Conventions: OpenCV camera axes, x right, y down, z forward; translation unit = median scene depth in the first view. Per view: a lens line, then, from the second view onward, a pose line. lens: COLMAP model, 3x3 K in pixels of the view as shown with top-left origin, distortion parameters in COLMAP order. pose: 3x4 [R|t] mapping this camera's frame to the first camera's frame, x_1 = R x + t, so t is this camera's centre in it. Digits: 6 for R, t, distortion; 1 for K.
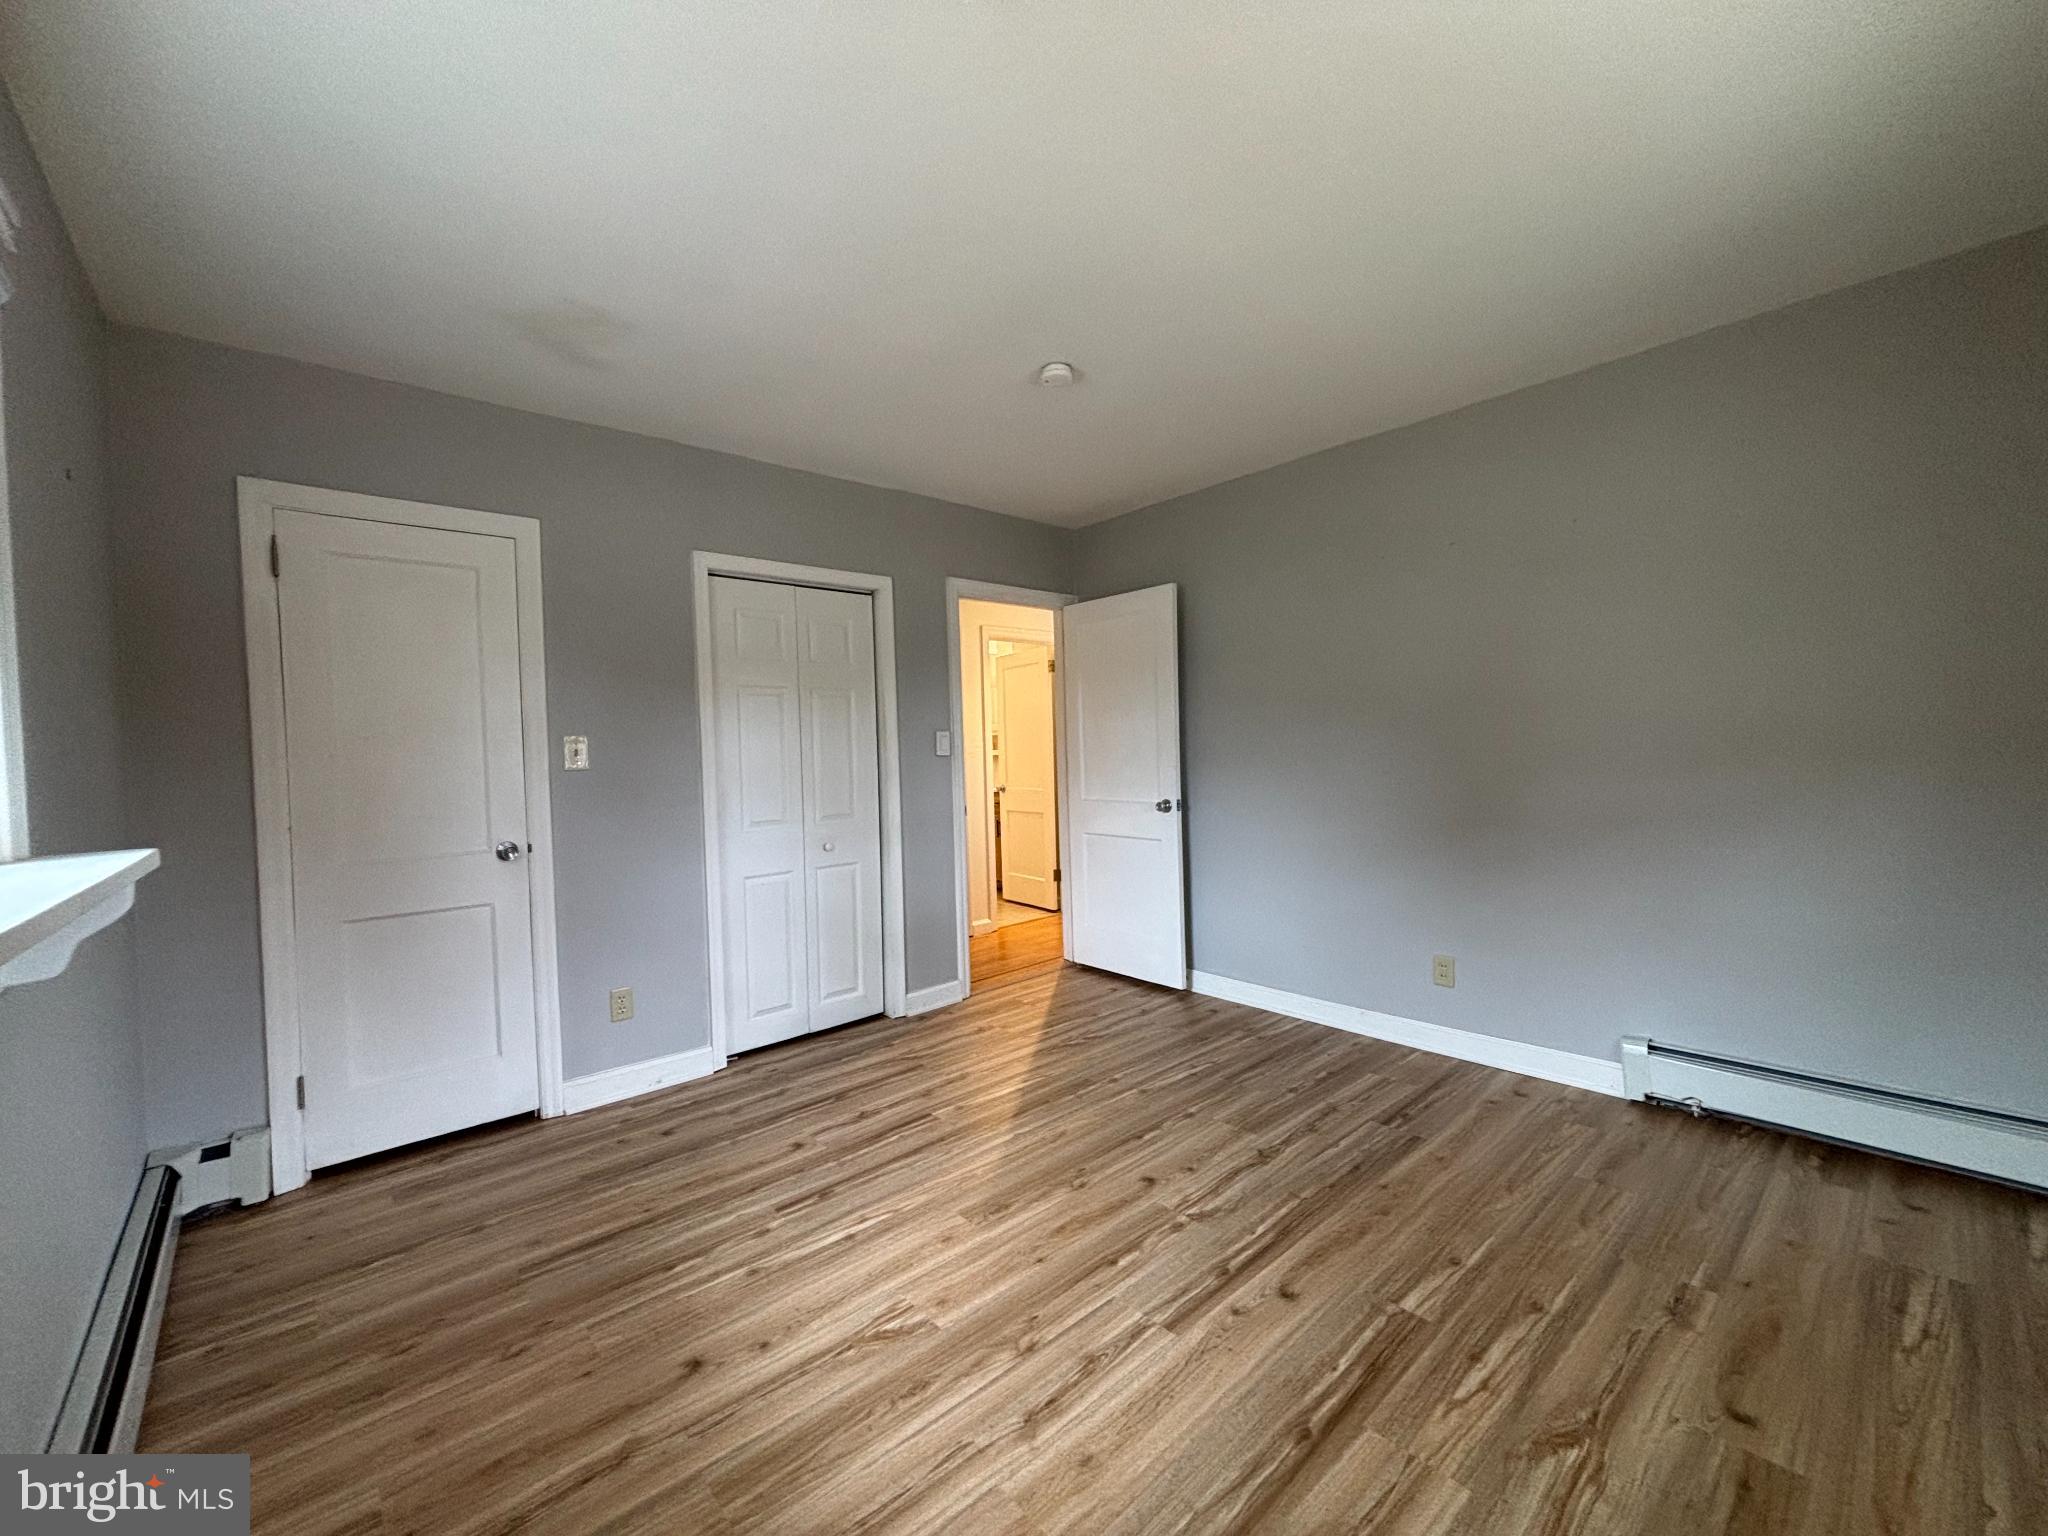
lens RADIAL K [[827.9, 0, 1022.6], [0, 827.9, 768.3], [0, 0, 1]] dist [0.004988, -0.000781]
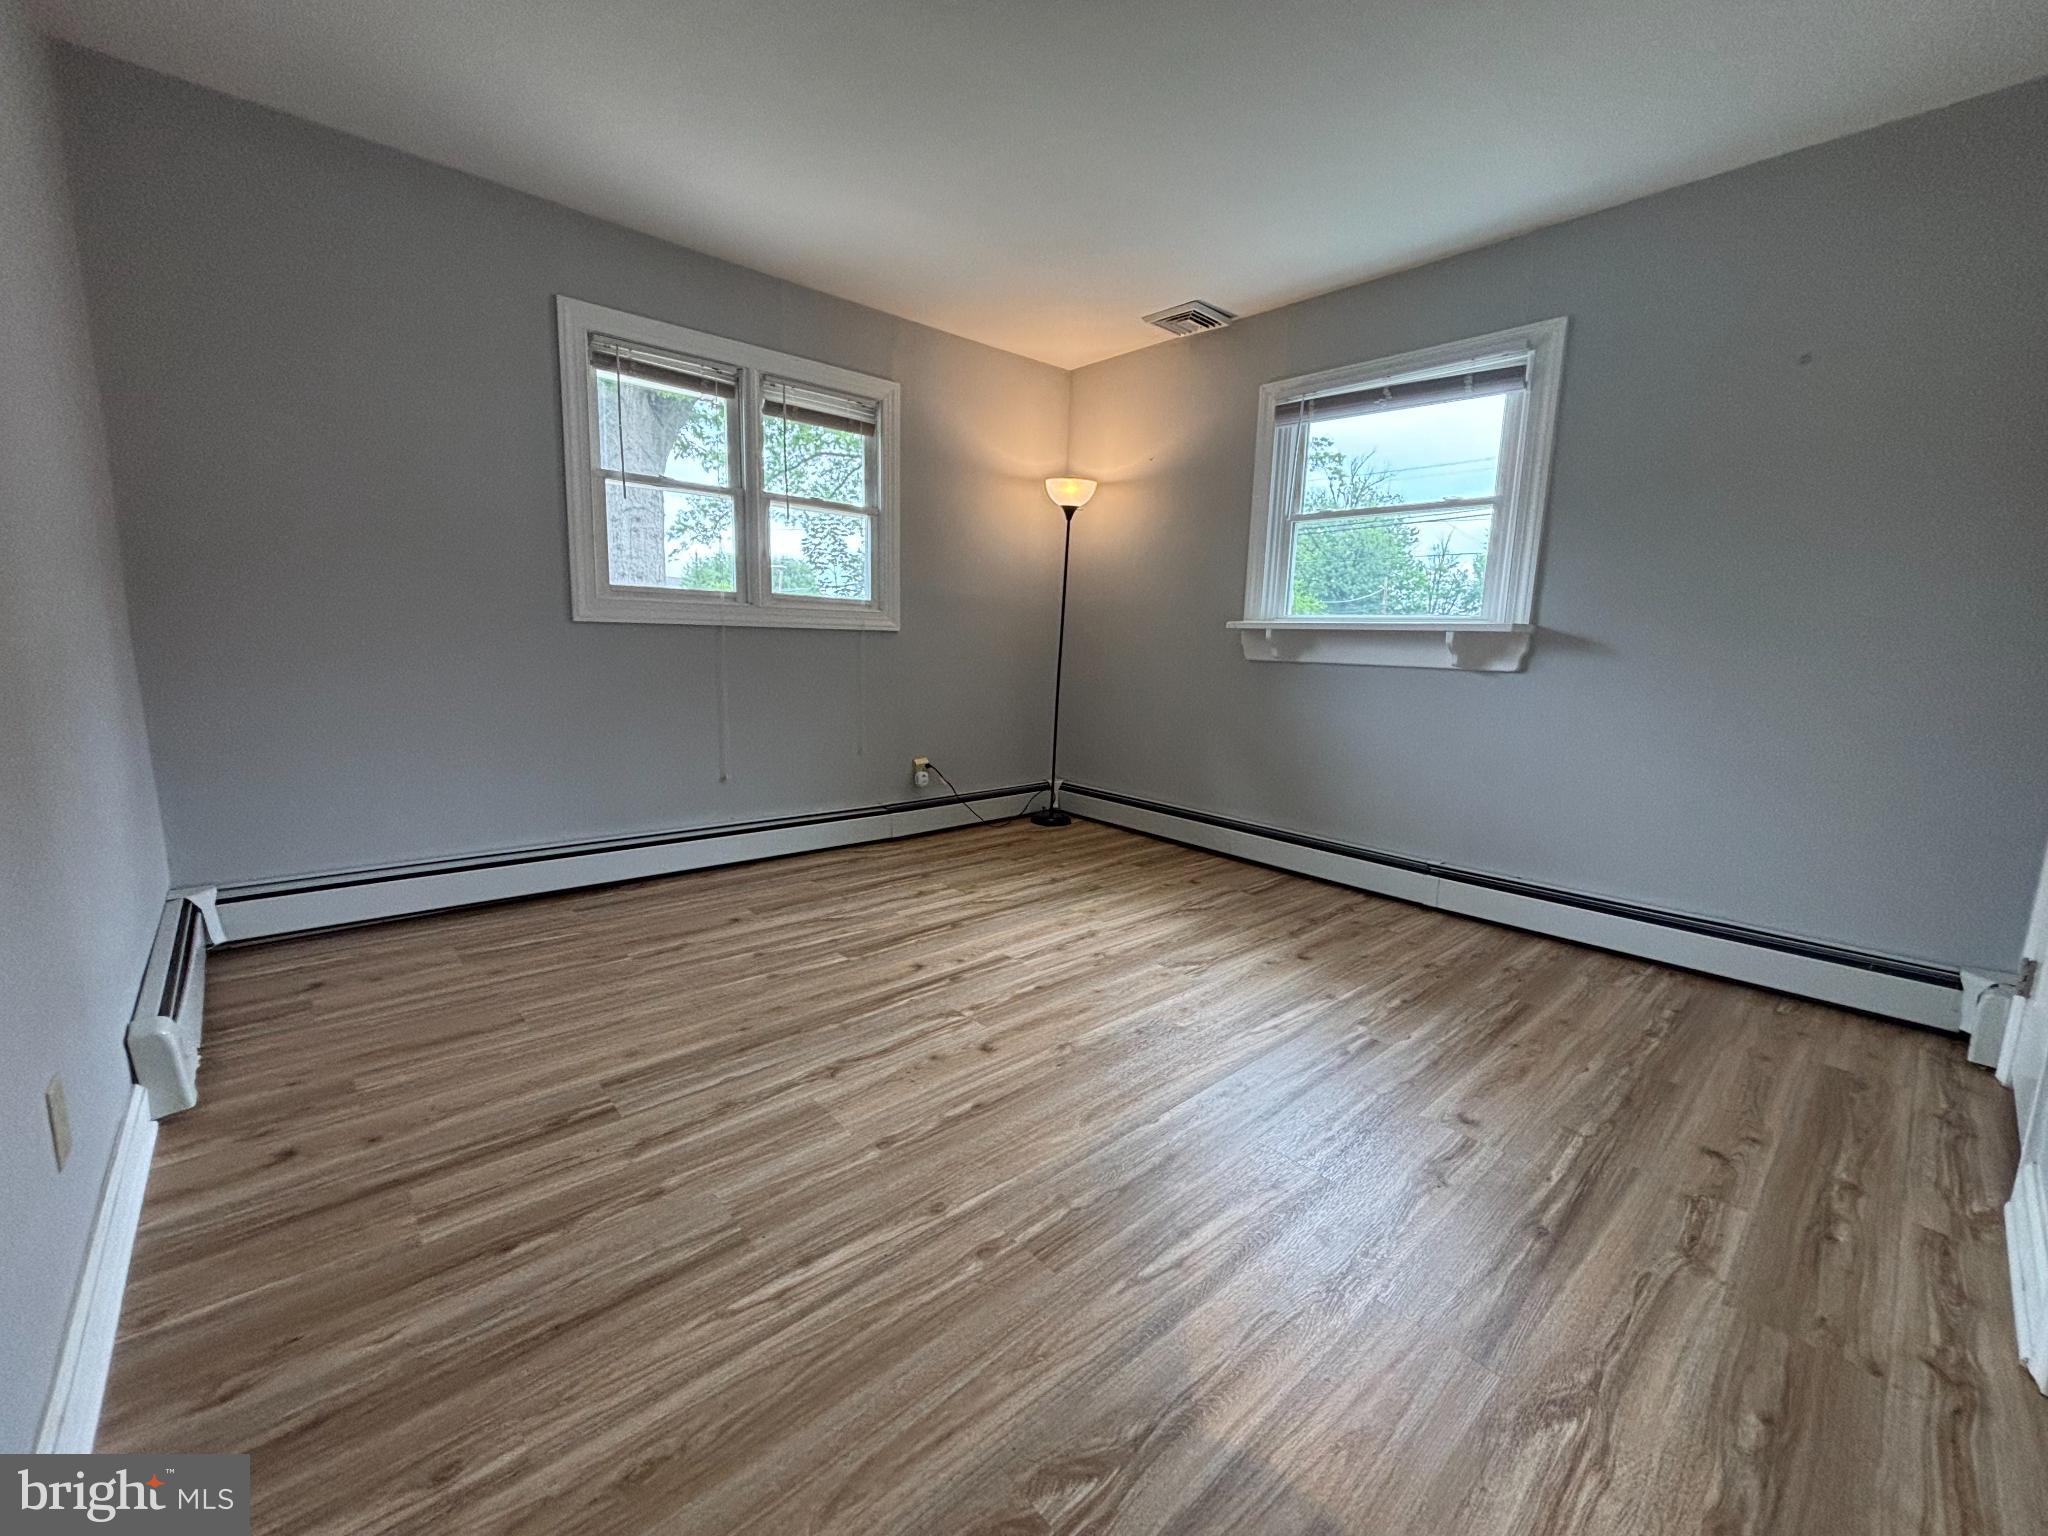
lens RADIAL K [[827.9, 0, 1022.2], [0, 827.9, 767.7], [0, 0, 1]] dist [0.004988, -0.000781]
pose [[-0.999949, 0.006082, -0.008020, 0.131050], [0.004499, 0.982840, 0.184408, 0.040404], [0.009004, 0.184362, -0.982817, 1.995887]]
